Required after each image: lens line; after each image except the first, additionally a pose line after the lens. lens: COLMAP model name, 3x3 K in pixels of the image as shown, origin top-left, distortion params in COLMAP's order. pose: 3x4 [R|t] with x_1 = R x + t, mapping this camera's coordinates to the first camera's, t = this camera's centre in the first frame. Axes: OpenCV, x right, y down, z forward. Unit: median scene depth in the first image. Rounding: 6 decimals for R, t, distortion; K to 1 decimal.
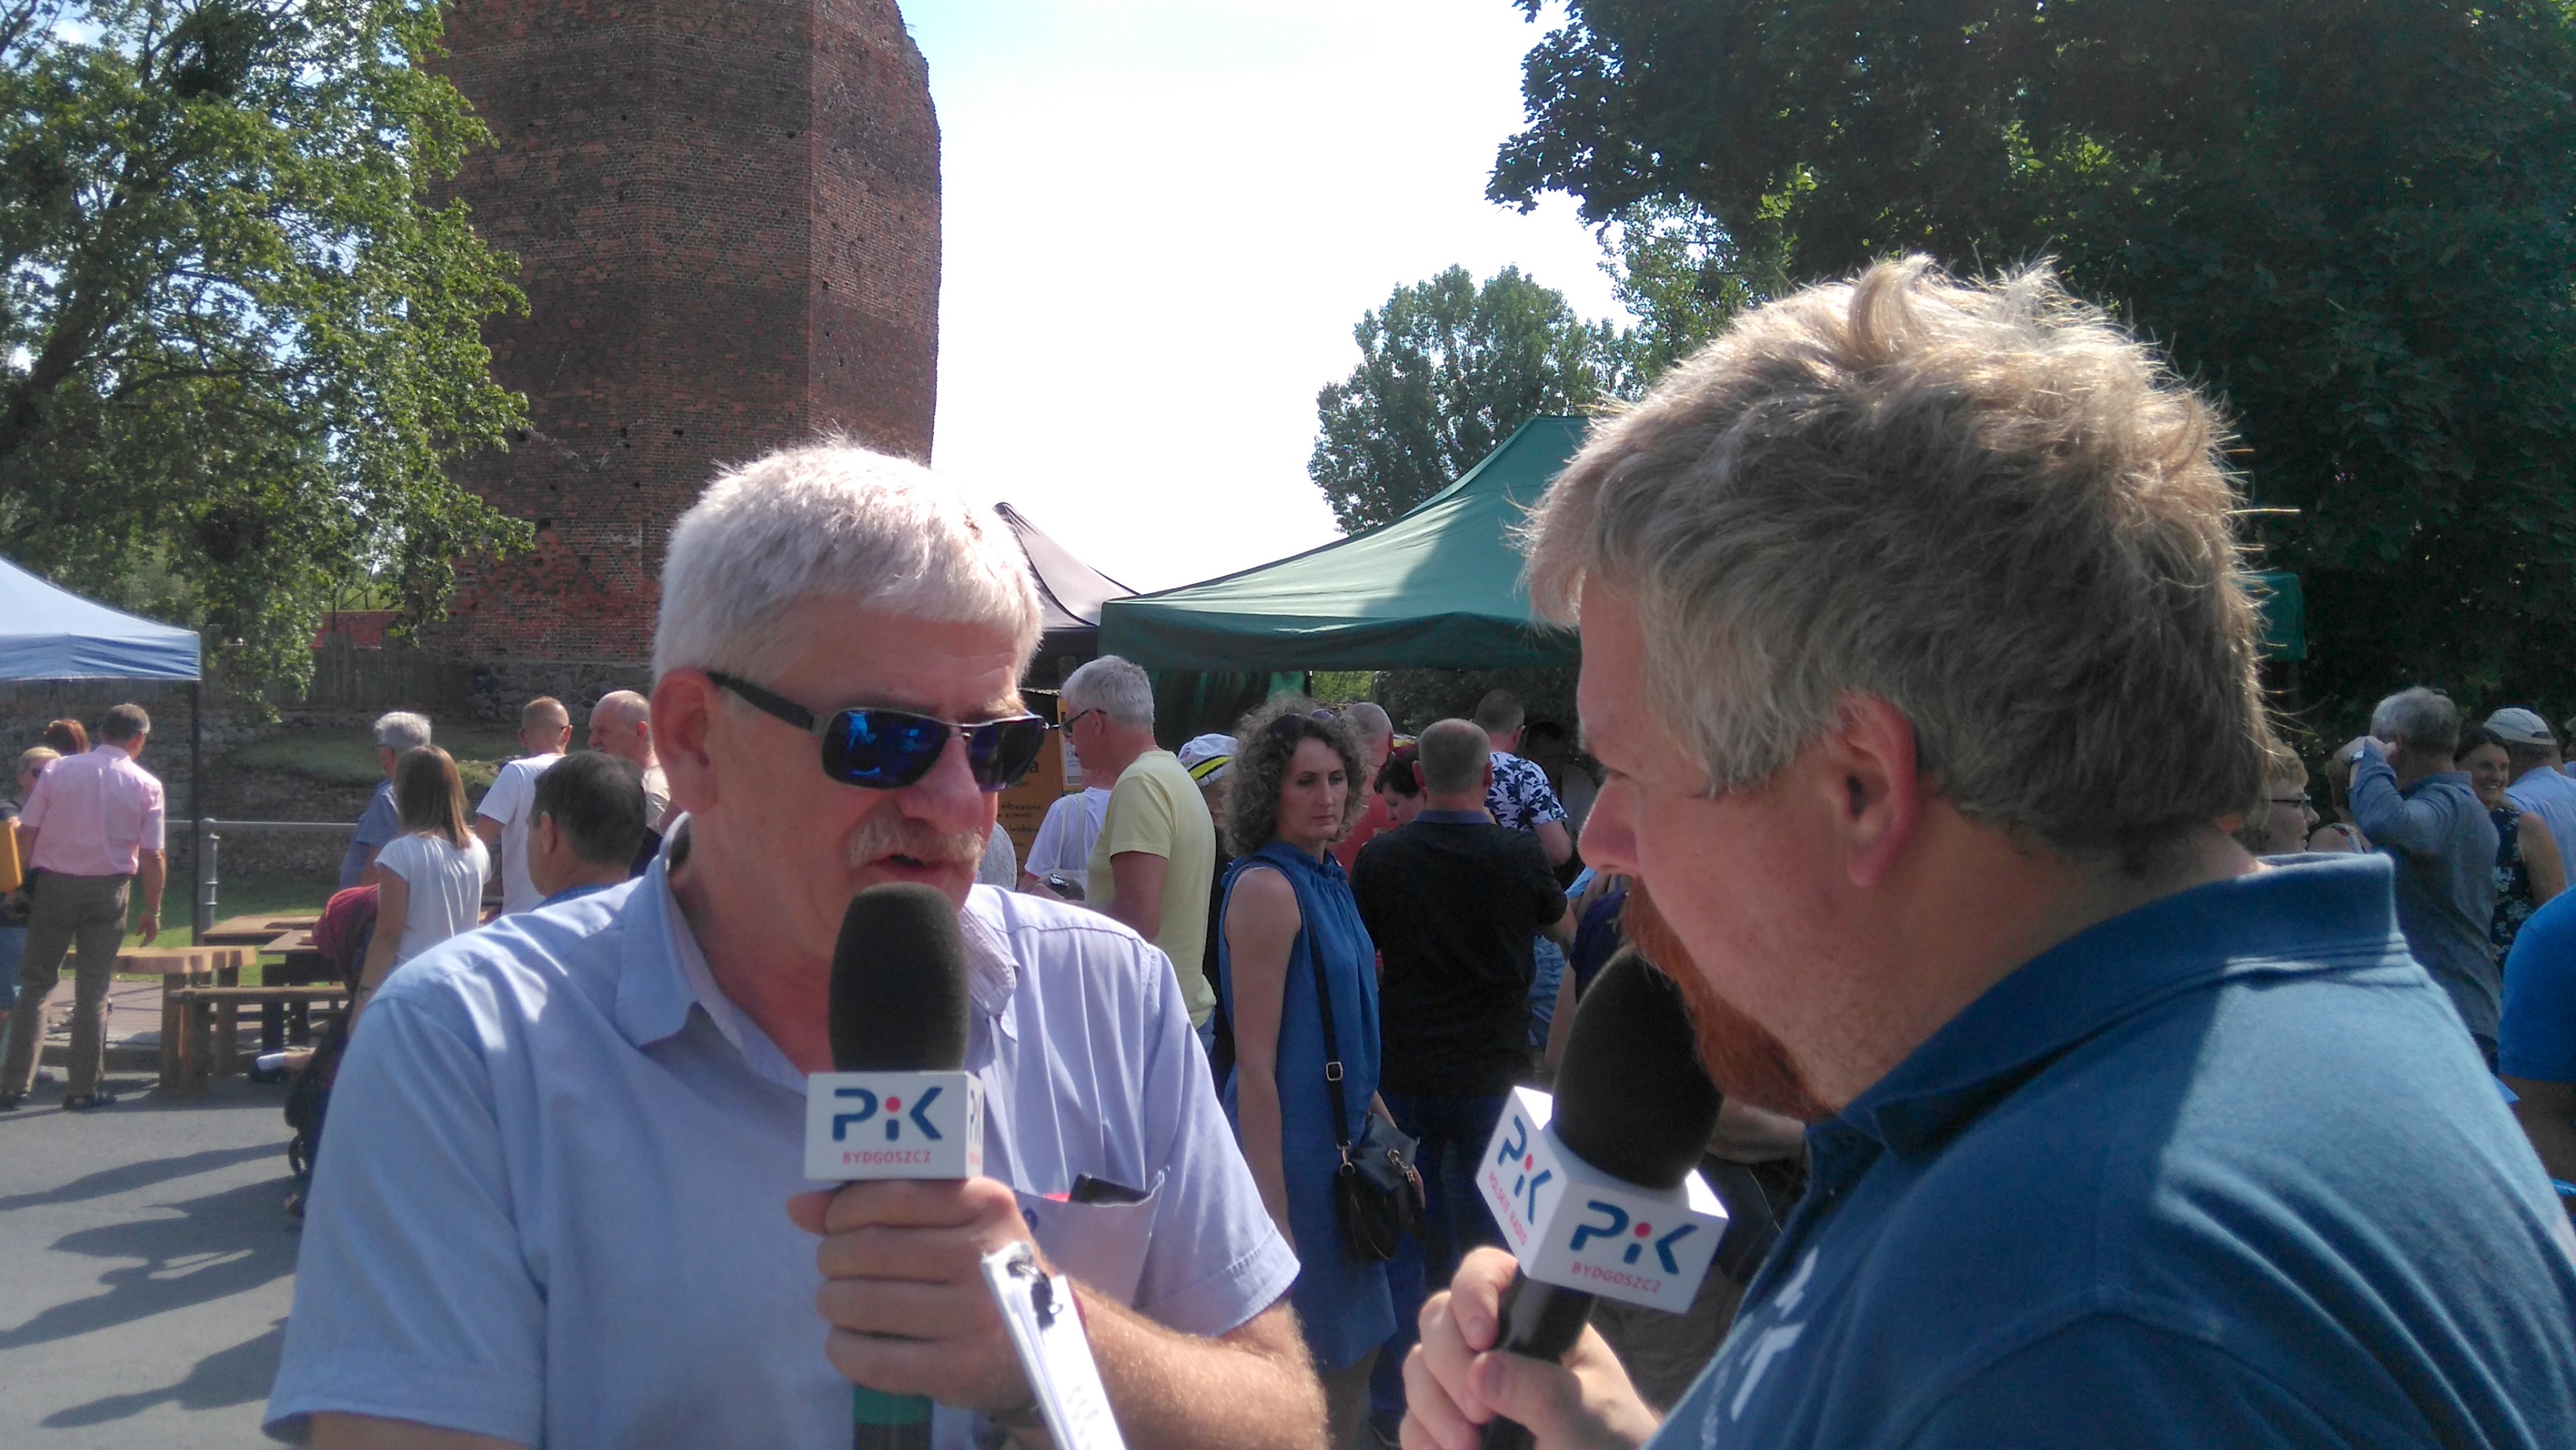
lens RADIAL K [[1951.2, 0, 1272.7], [0, 1951.2, 725.4], [0, 0, 1]] dist [-0.007823, -0.011699]
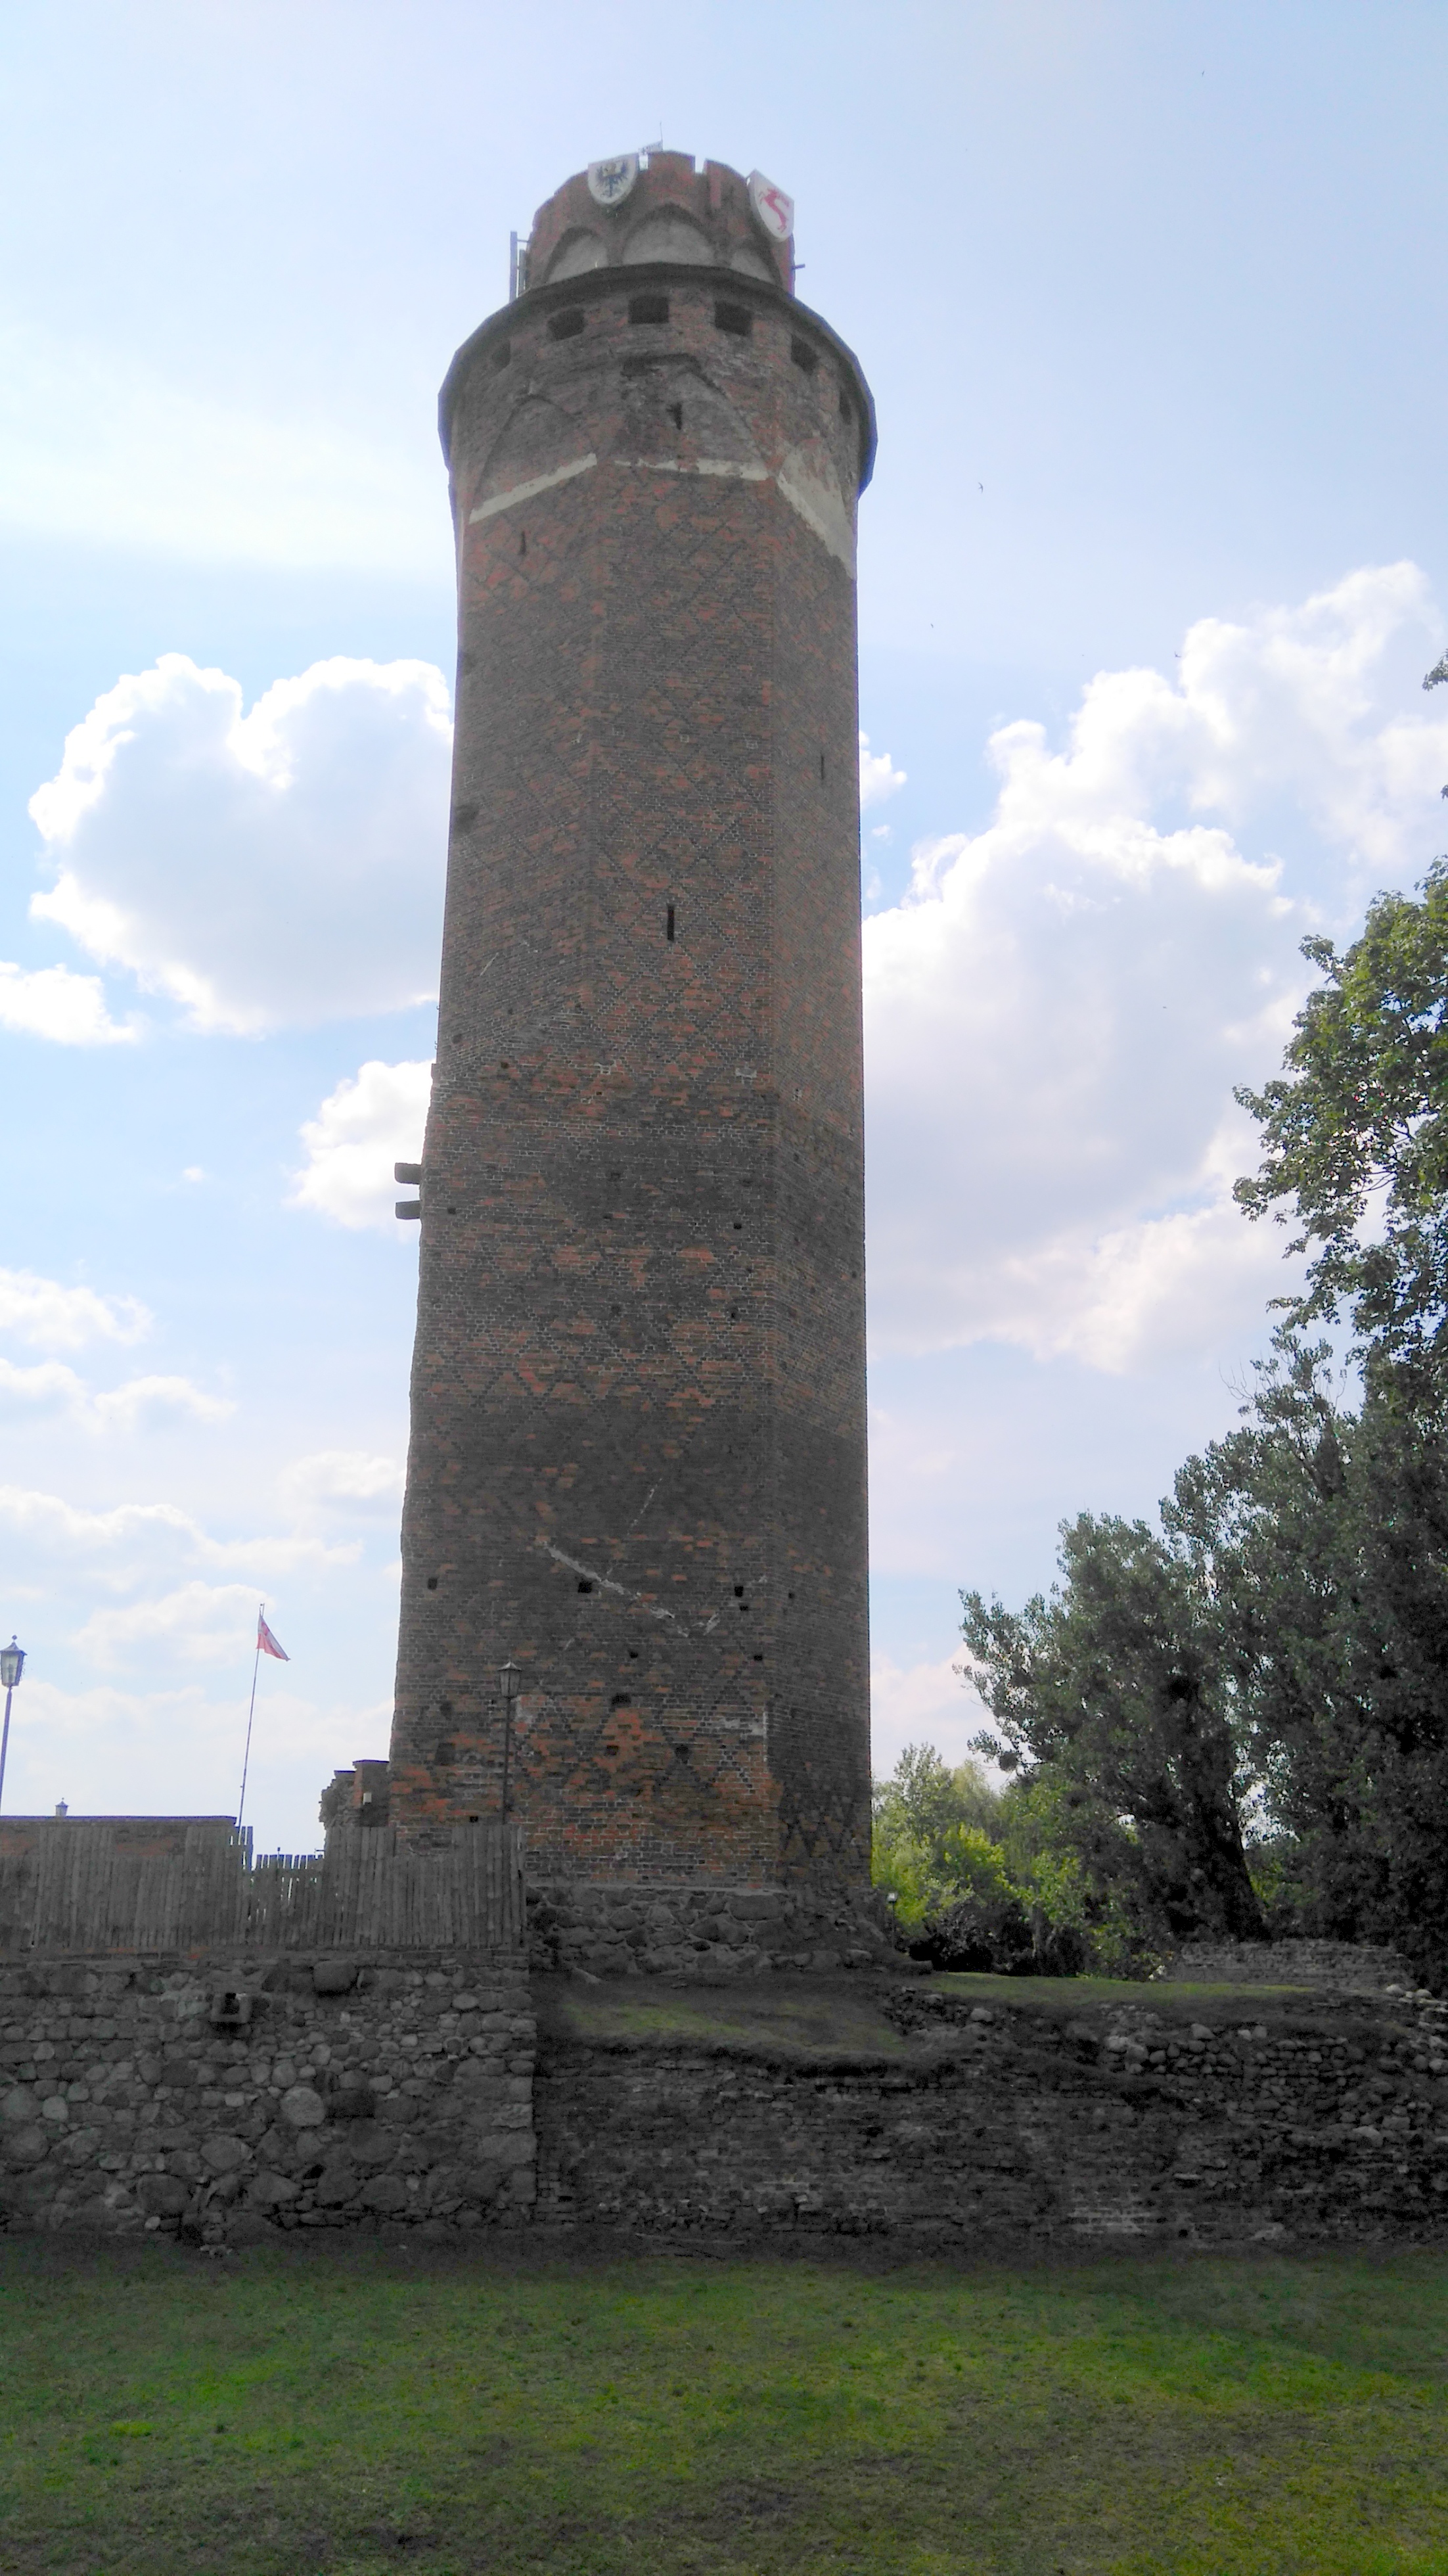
lens RADIAL K [[1950.7, 0, 705.3], [0, 1950.7, 1269.6], [0, 0, 1]] dist [-0.007823, -0.011699]
pose [[0.894233, 0.141079, 0.424786, -0.703521], [0.007457, 0.944202, -0.329284, -0.009551], [-0.447539, 0.297624, 0.843285, 0.280562]]
